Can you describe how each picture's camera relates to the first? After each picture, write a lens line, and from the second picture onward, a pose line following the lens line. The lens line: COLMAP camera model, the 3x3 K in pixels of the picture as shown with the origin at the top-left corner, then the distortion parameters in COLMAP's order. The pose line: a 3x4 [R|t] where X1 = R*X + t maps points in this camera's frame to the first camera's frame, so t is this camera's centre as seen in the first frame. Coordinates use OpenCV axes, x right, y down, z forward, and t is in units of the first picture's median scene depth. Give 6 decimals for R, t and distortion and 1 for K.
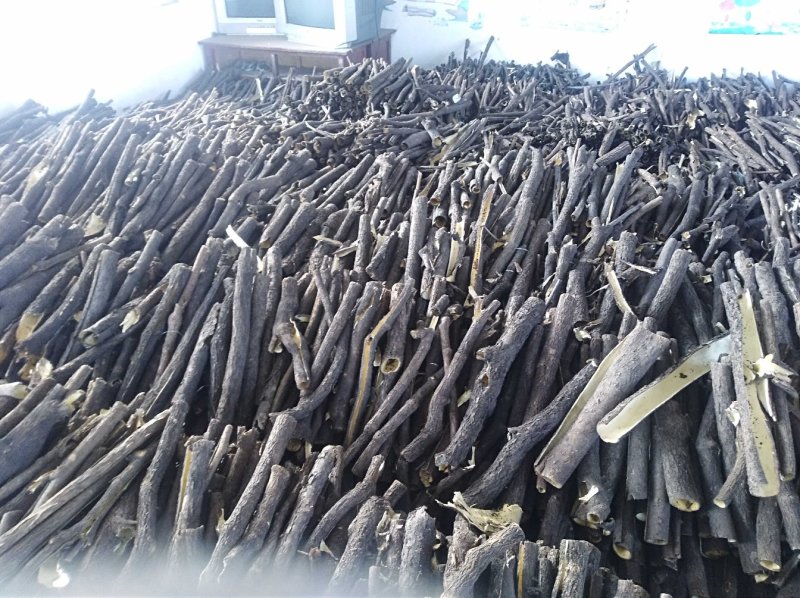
lens RADIAL K [[636.1, 0, 403.0], [0, 636.1, 301.1], [0, 0, 1]] dist [0.071322, -0.108672]
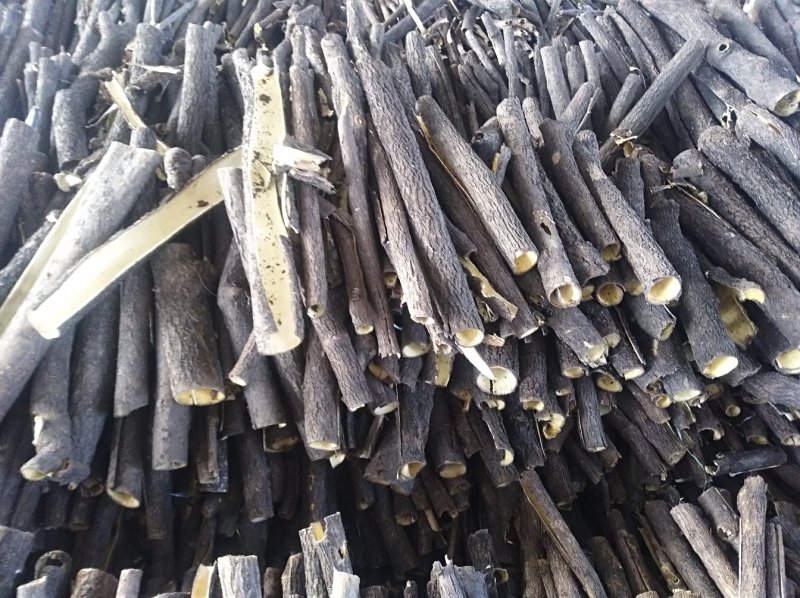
lens RADIAL K [[636.1, 0, 403.0], [0, 636.1, 301.1], [0, 0, 1]] dist [0.071322, -0.108672]
pose [[0.905752, -0.276536, 0.321157, 0.301056], [0.220924, 0.954764, 0.199043, 0.099083], [-0.361672, -0.109332, 0.925873, 0.240950]]
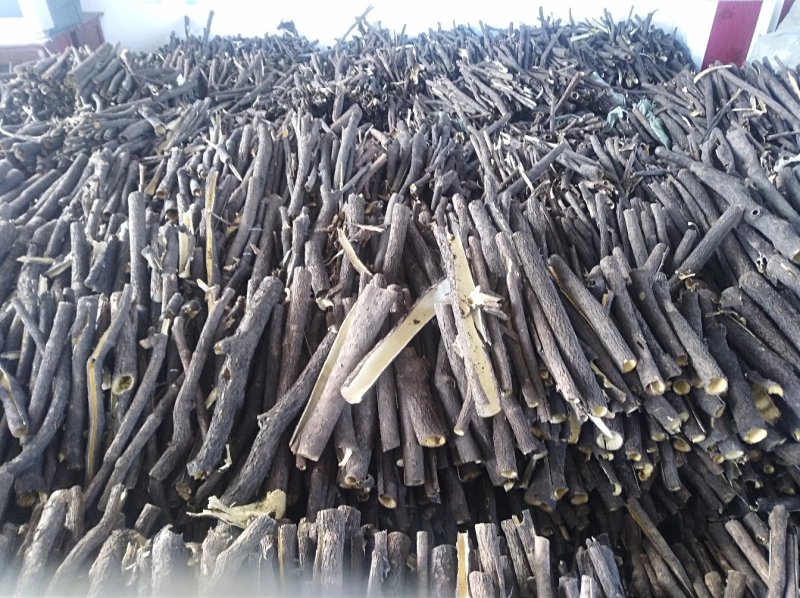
lens RADIAL K [[636.1, 0, 403.0], [0, 636.1, 301.1], [0, 0, 1]] dist [0.071322, -0.108672]
pose [[0.933481, -0.219347, 0.283725, 0.097910], [0.208113, 0.975629, 0.069547, 0.004146], [-0.292066, -0.005874, 0.956380, 0.002277]]
